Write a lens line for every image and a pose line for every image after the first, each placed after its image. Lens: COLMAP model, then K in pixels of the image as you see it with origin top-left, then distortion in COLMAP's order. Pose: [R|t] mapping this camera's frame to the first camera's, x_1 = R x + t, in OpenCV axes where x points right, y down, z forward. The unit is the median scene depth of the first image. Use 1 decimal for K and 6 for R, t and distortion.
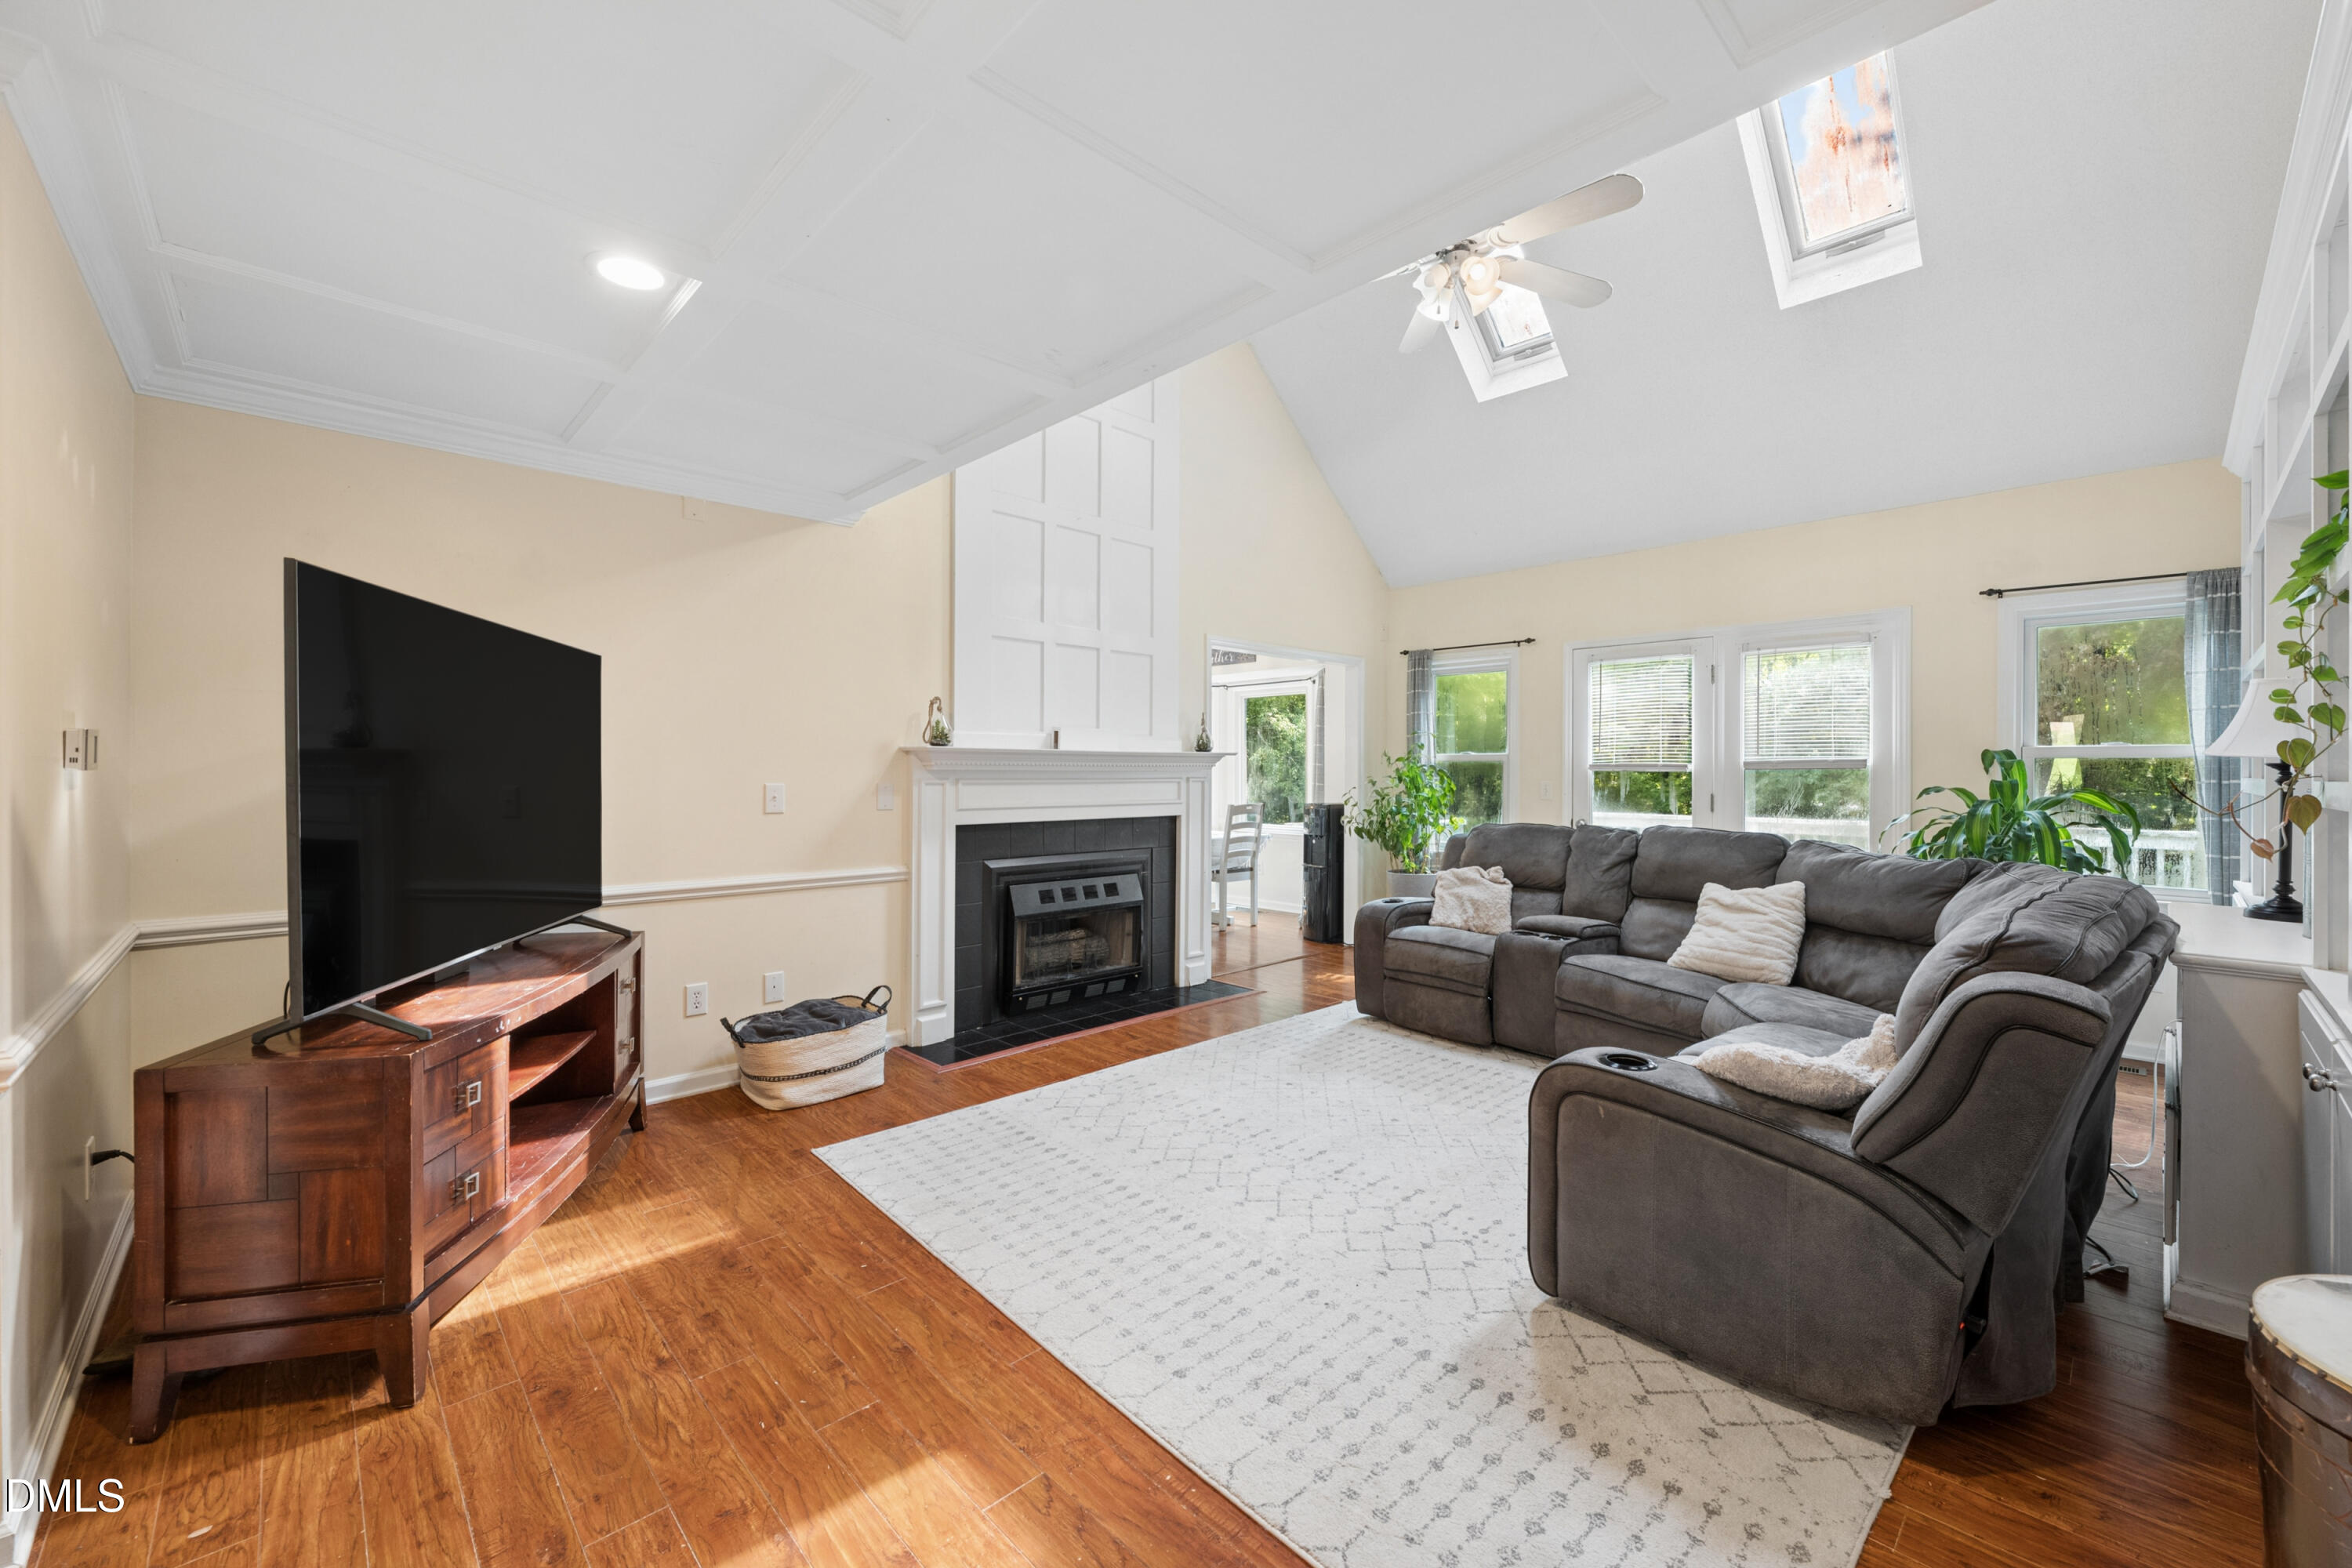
lens RADIAL K [[927.0, 0, 1173.9], [0, 927.0, 772.8], [0, 0, 1]] dist [-0.001255, -0.000115]
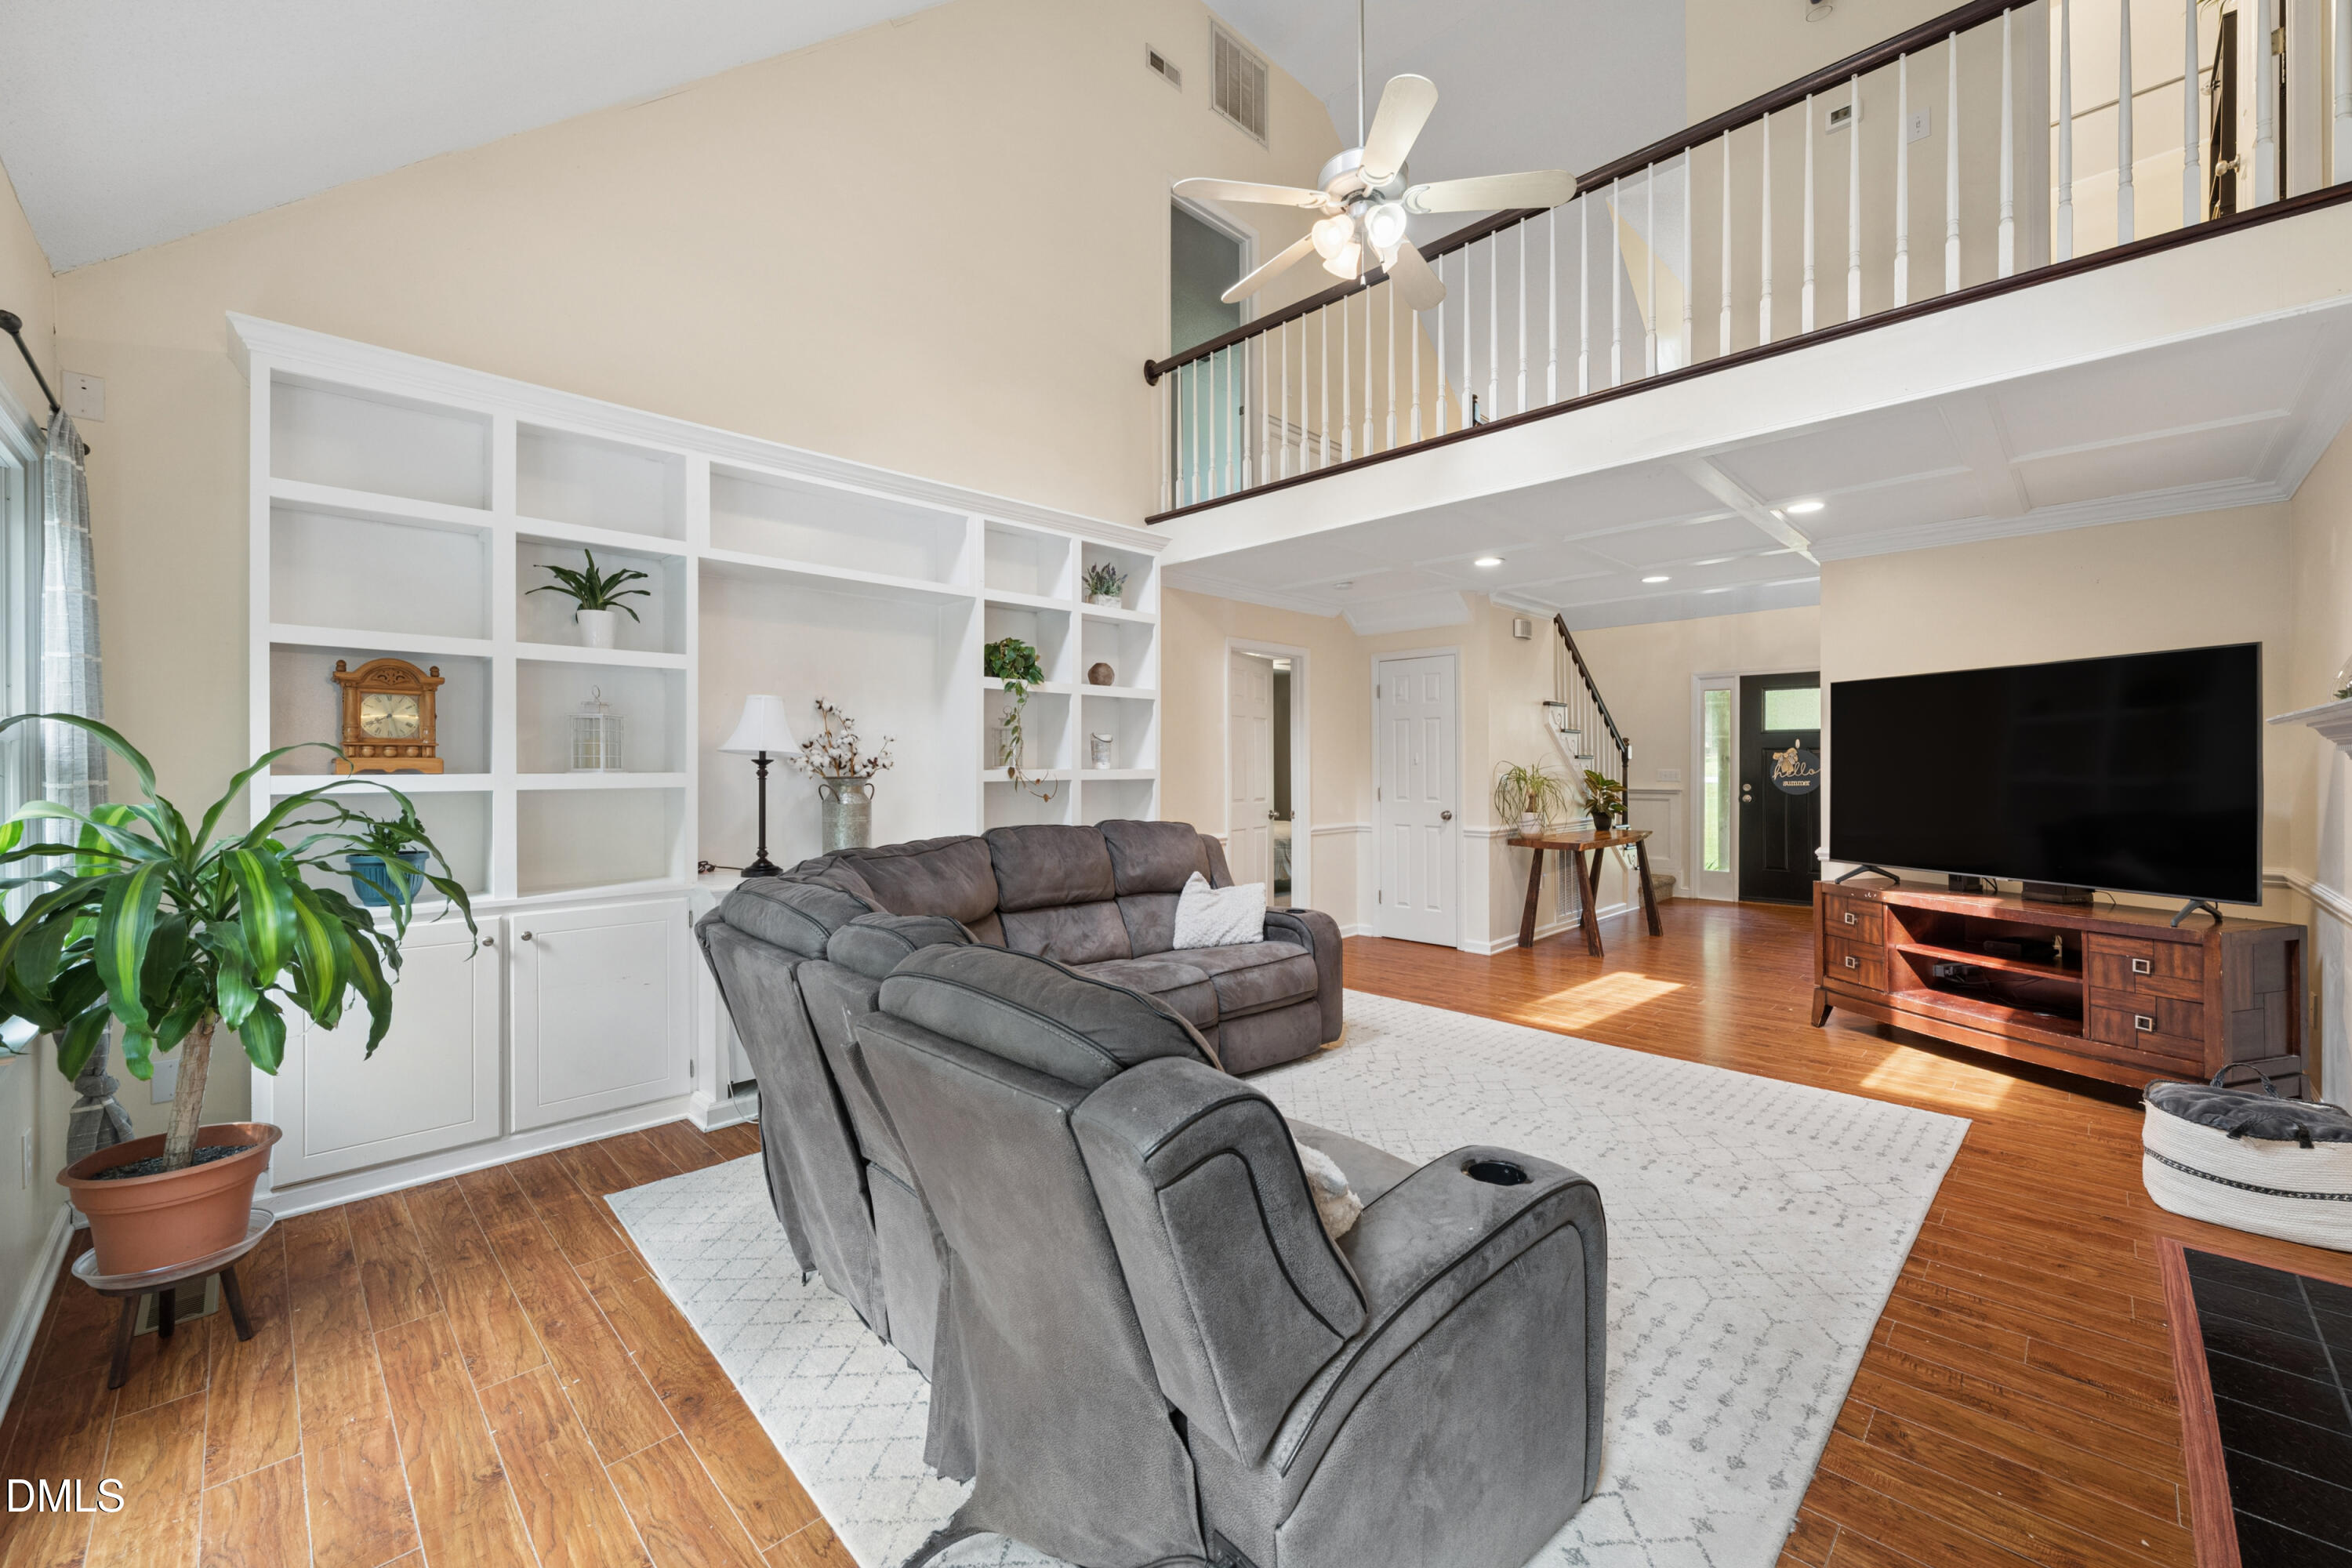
lens RADIAL K [[927.0, 0, 1173.9], [0, 927.0, 772.8], [0, 0, 1]] dist [-0.001255, -0.000115]
pose [[-0.999719, 0.000649, -0.023716, 0.372235], [0.000455, 0.999966, 0.008194, -0.000326], [0.023721, 0.008181, -0.999685, 1.383949]]
